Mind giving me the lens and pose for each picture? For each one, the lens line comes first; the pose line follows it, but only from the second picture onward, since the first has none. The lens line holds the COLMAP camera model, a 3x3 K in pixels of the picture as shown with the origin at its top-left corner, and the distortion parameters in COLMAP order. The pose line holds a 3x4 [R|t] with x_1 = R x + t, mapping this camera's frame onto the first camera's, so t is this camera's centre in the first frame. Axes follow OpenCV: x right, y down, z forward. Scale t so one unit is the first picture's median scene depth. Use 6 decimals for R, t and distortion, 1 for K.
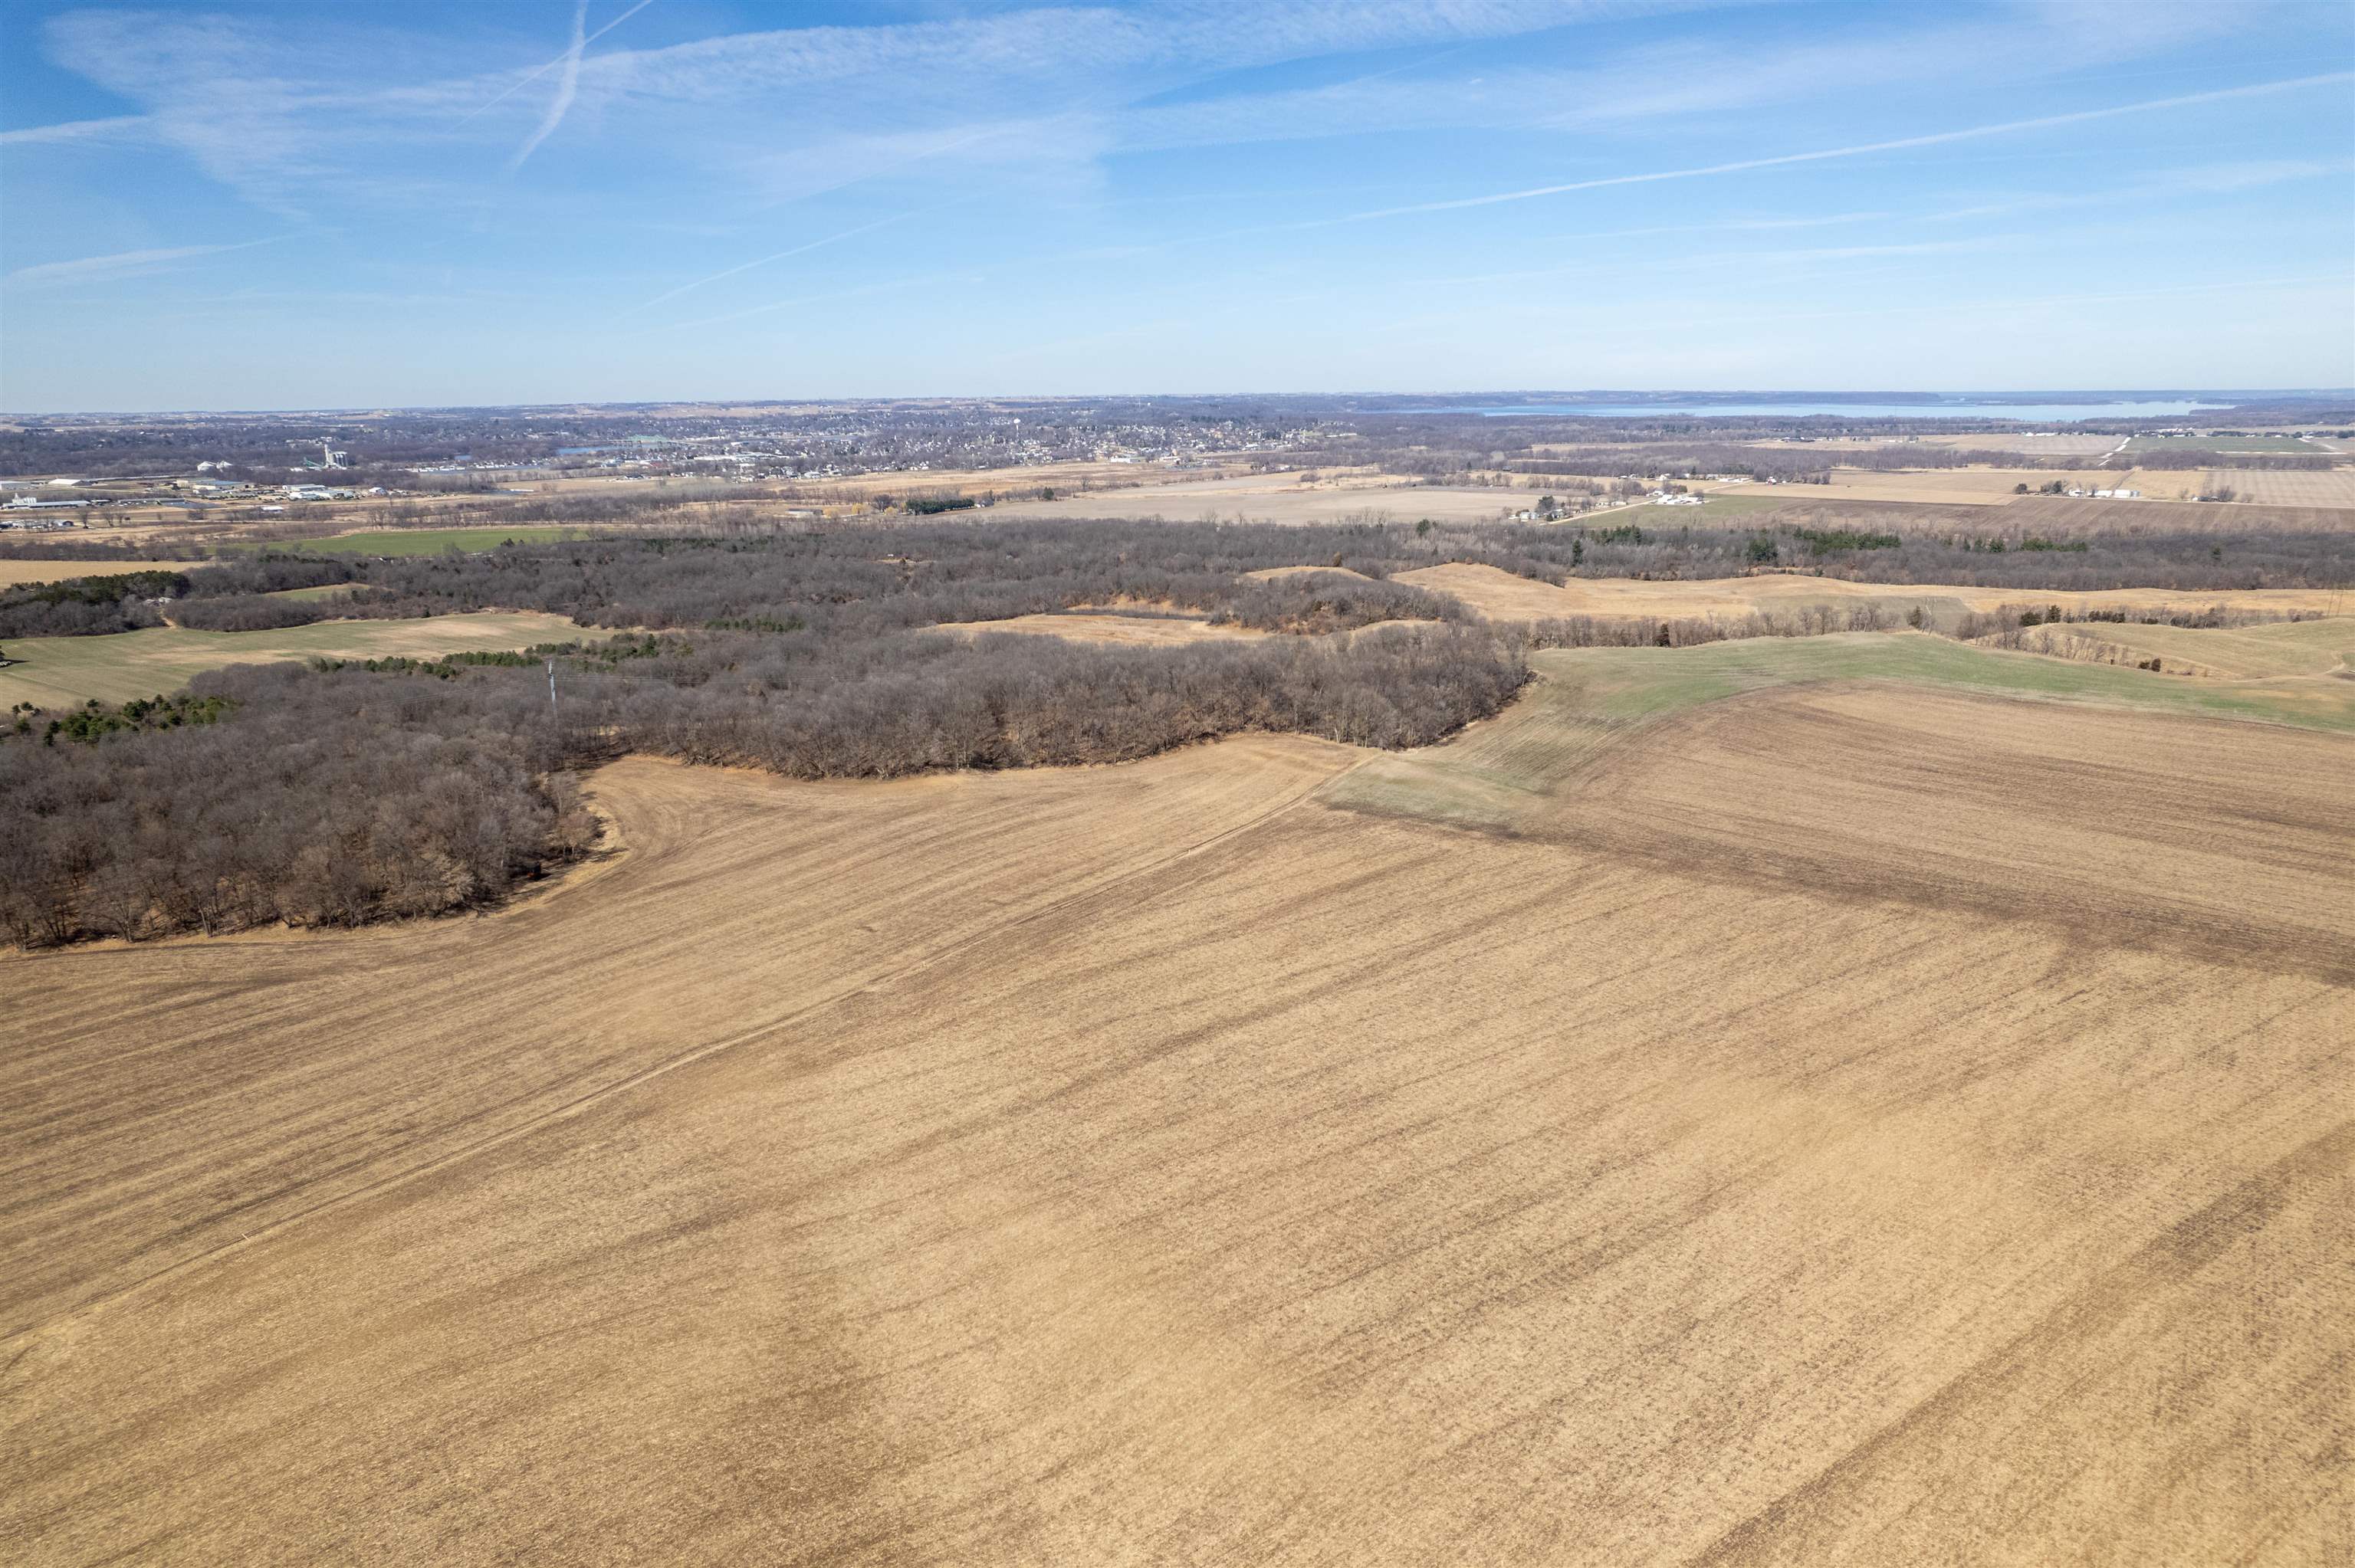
lens RADIAL K [[1506.2, 0, 1189.6], [0, 1506.2, 799.7], [0, 0, 1]] dist [-0.075919, 0.066742]
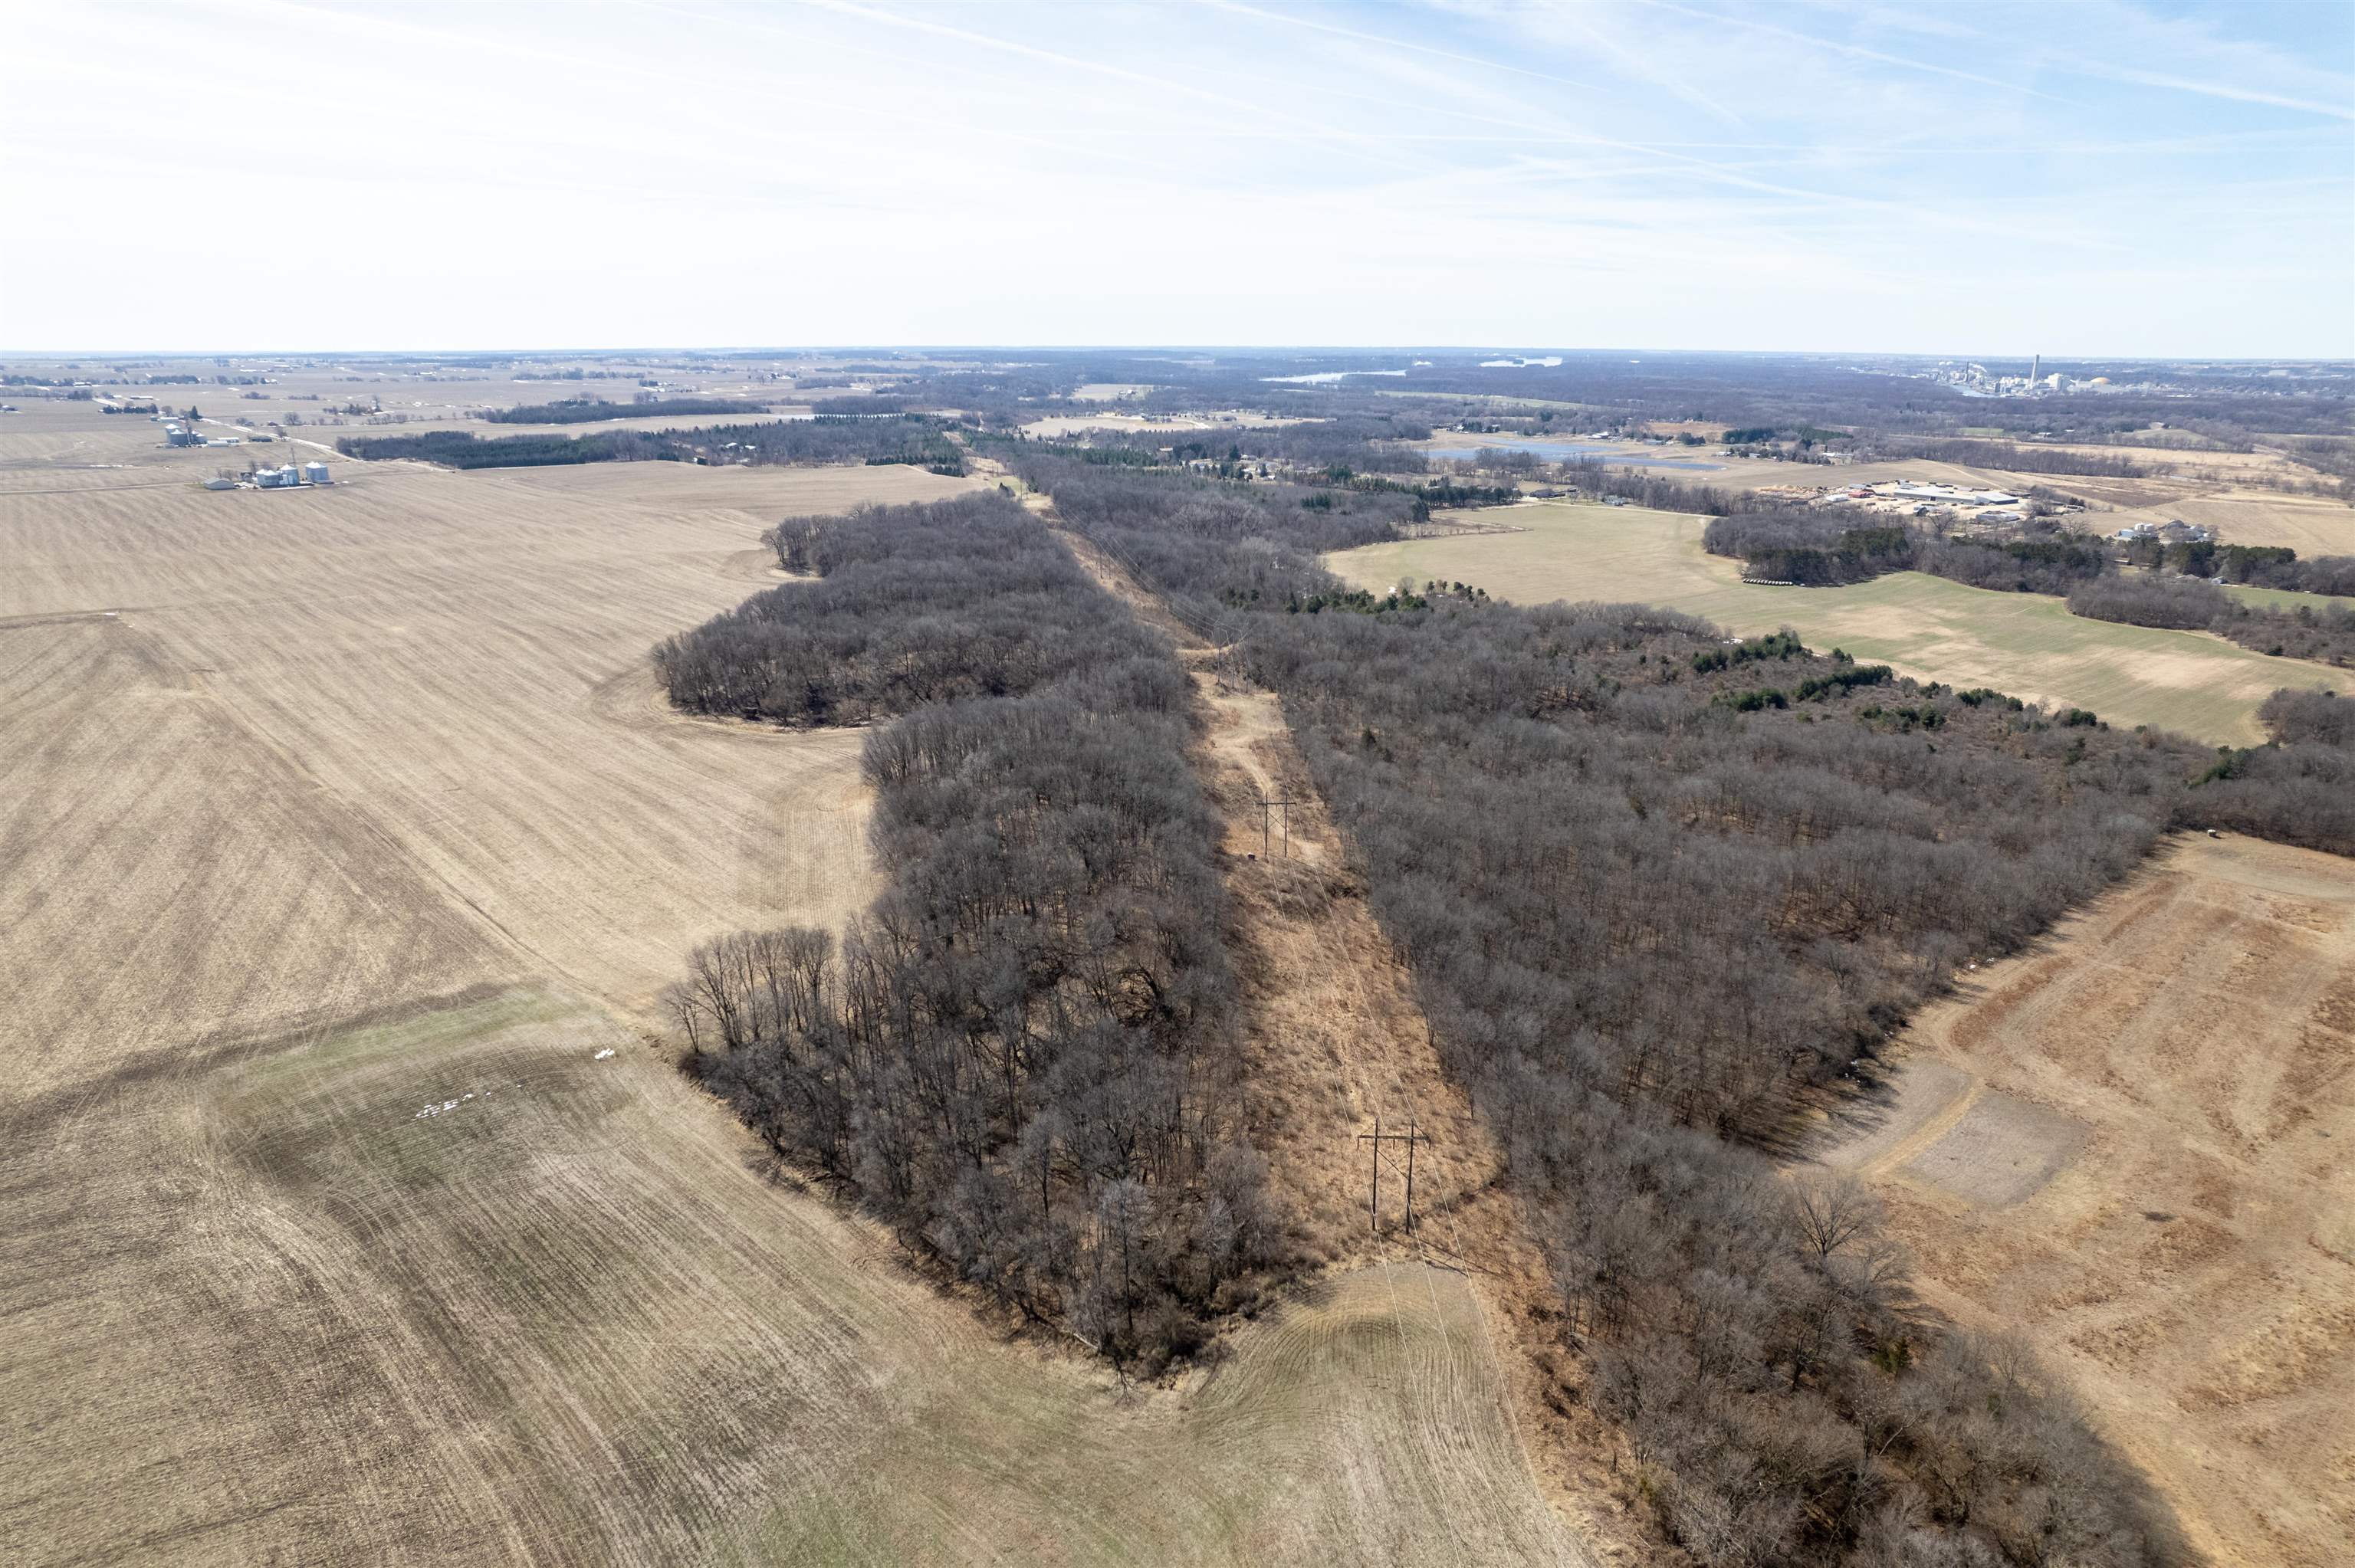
lens RADIAL K [[1506.2, 0, 1186.6], [0, 1506.2, 795.5], [0, 0, 1]] dist [-0.075919, 0.066742]
pose [[-0.208490, 0.294880, -0.932511, 0.641644], [-0.260215, 0.902373, 0.343528, -0.391867], [0.942772, 0.314276, -0.111404, 1.400160]]
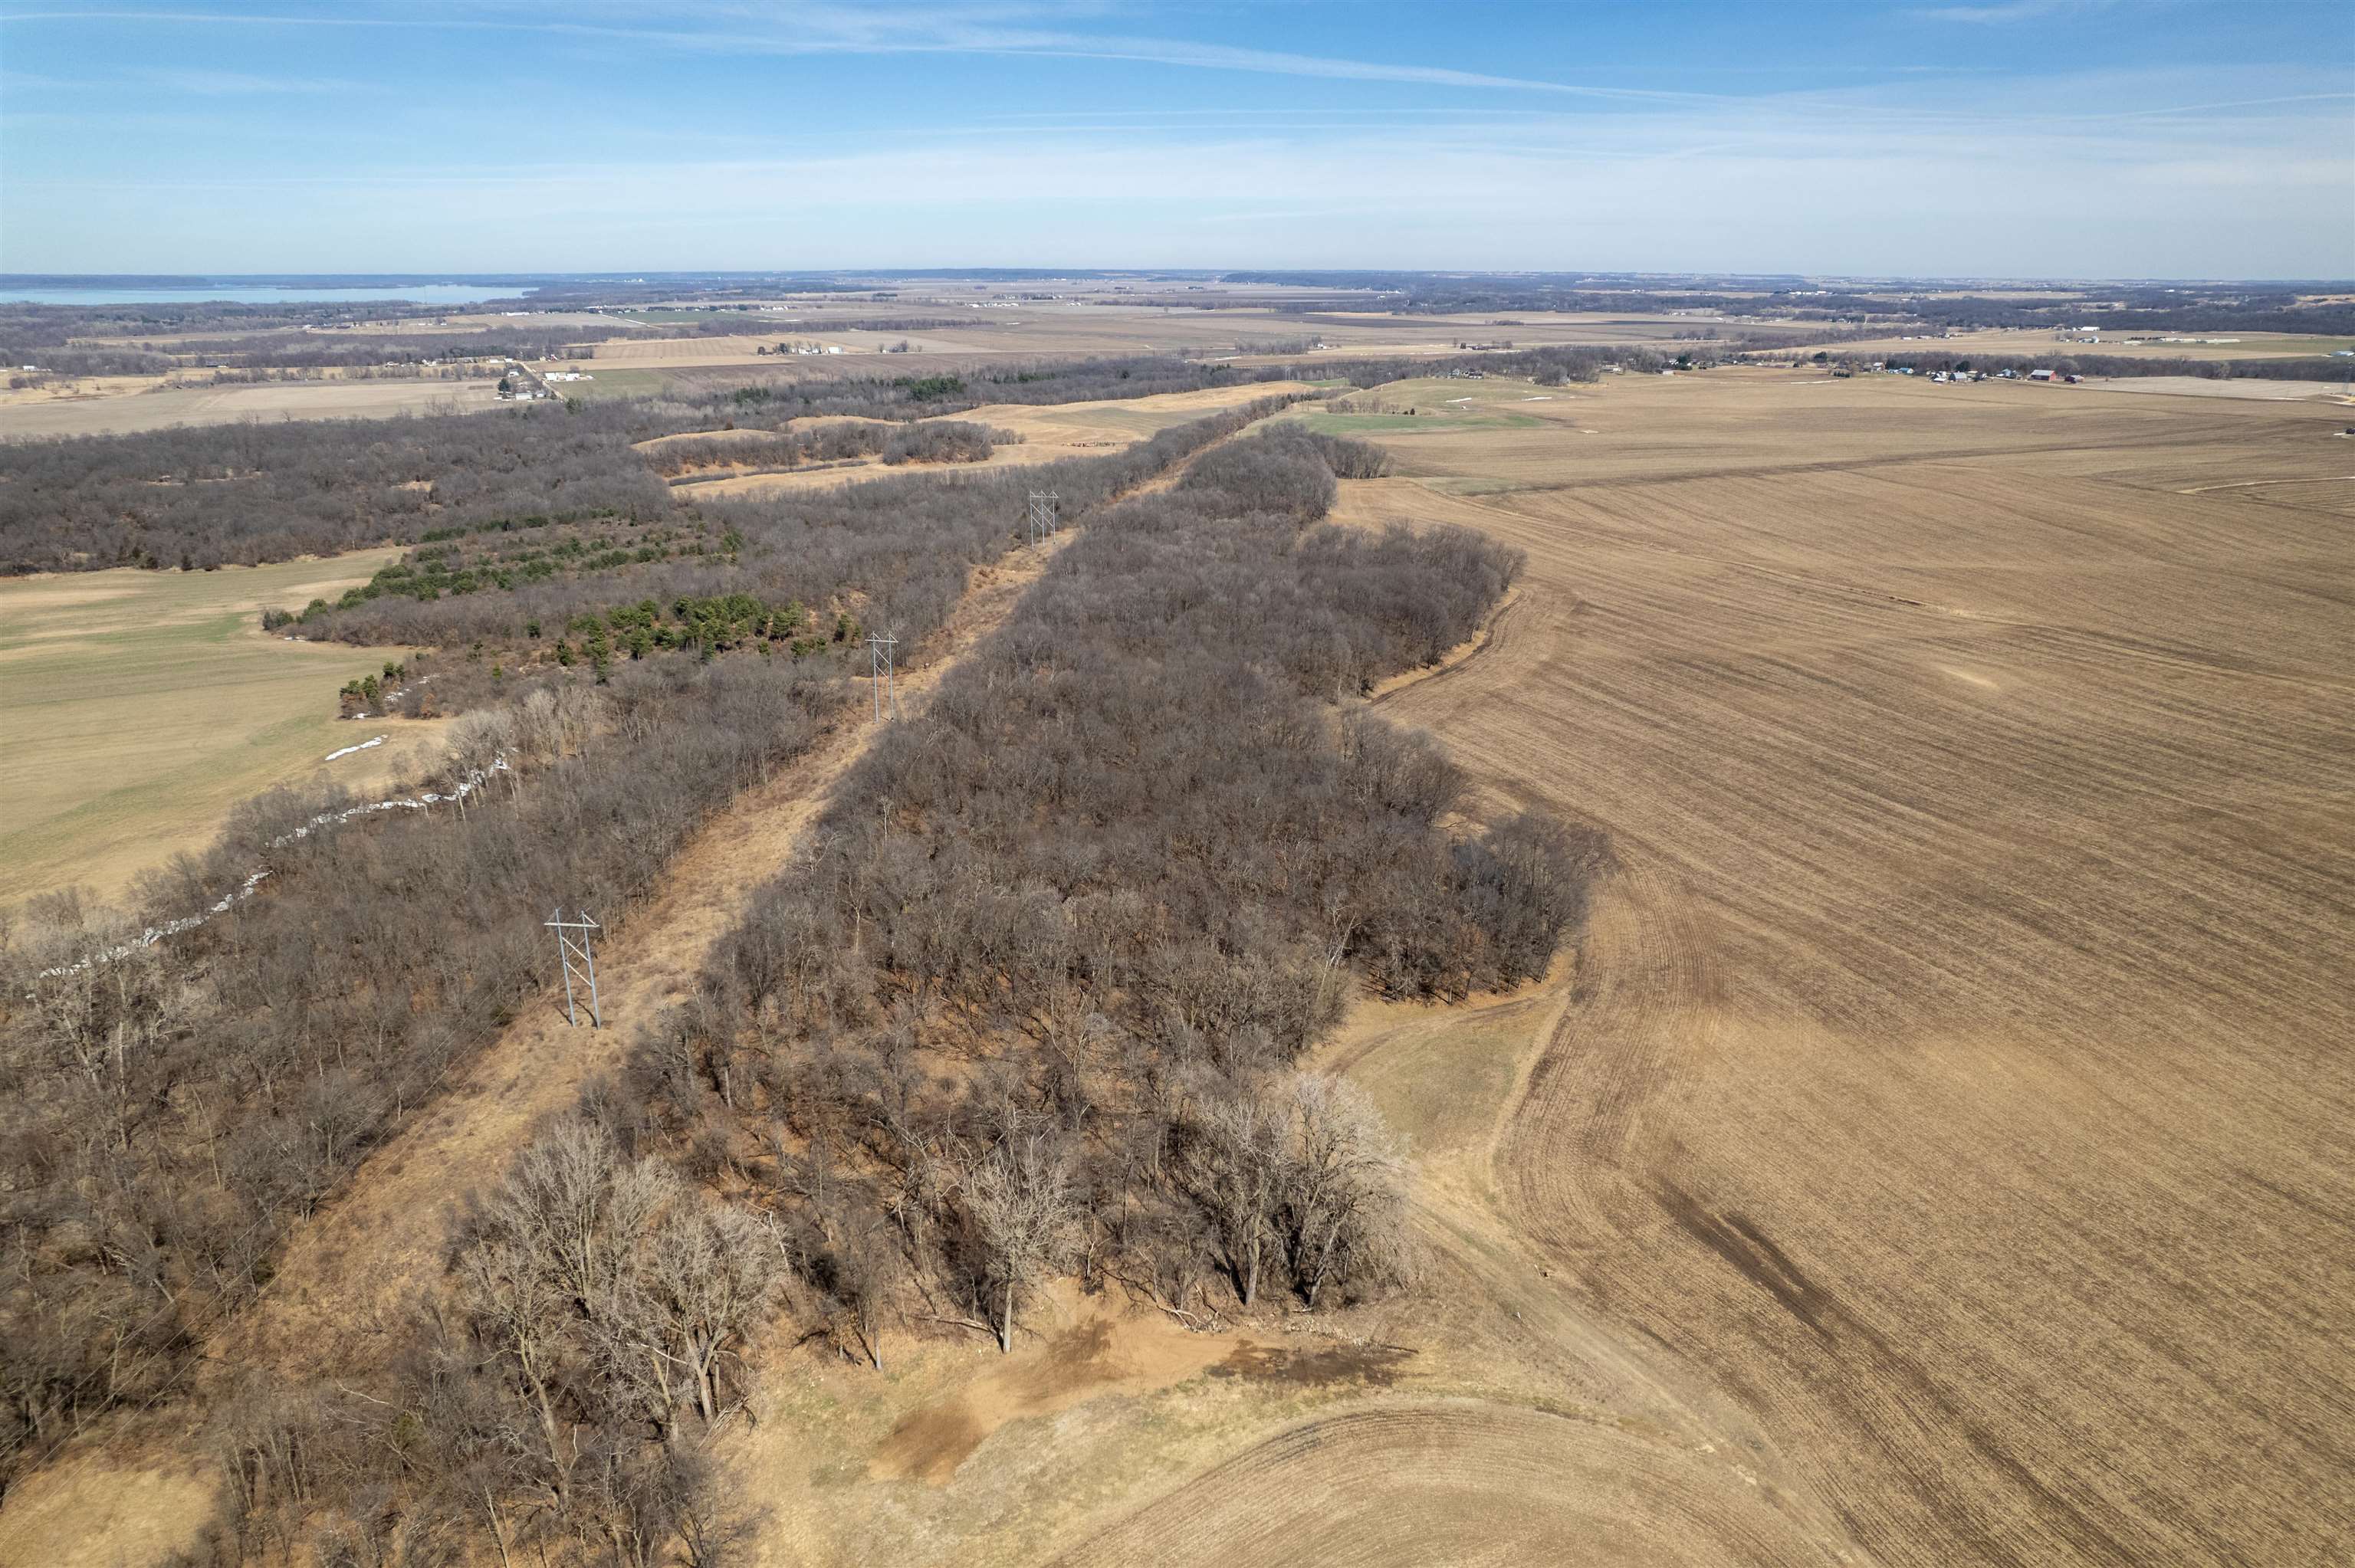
lens RADIAL K [[1506.2, 0, 1182.8], [0, 1506.2, 809.2], [0, 0, 1]] dist [-0.075919, 0.066742]
pose [[0.485396, -0.288366, 0.825370, -1.810722], [0.223558, 0.953595, 0.201691, -0.081034], [-0.845229, 0.086618, 0.527338, 0.367043]]
